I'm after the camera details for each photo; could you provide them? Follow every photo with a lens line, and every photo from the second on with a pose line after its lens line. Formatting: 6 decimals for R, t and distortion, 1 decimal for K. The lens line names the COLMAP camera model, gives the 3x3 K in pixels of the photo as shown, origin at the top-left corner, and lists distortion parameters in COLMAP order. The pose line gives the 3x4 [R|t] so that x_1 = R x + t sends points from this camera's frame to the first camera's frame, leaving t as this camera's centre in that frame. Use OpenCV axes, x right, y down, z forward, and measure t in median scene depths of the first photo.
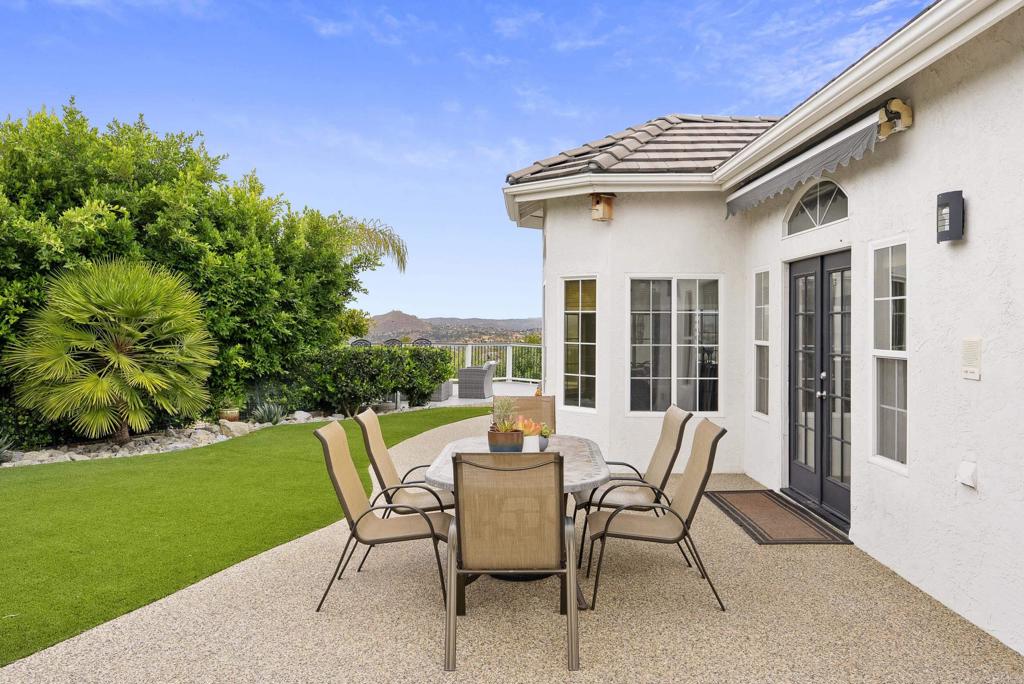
lens RADIAL K [[813.9, 0, 511.3], [0, 813.9, 313.9], [0, 0, 1]] dist [0.000212, 0.014418]
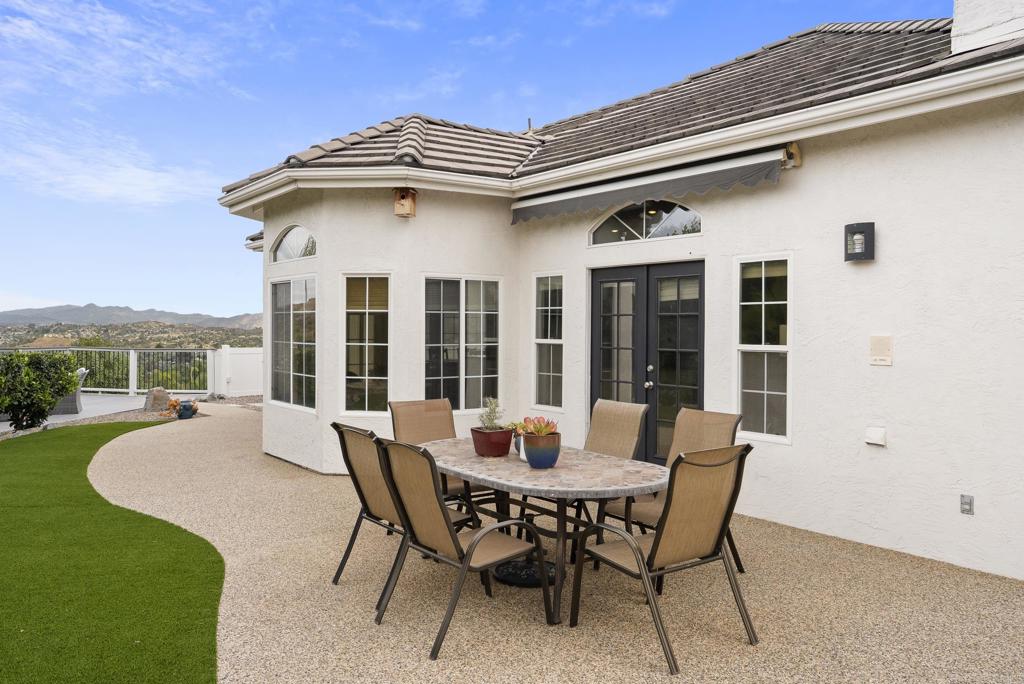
lens RADIAL K [[810.2, 0, 513.1], [0, 810.2, 339.2], [0, 0, 1]] dist [0.003786, 0.004579]
pose [[0.805992, -0.009745, 0.591846, -0.348983], [-0.008300, 0.999580, 0.027762, 0.002810], [-0.591868, -0.027288, 0.805573, 0.143813]]
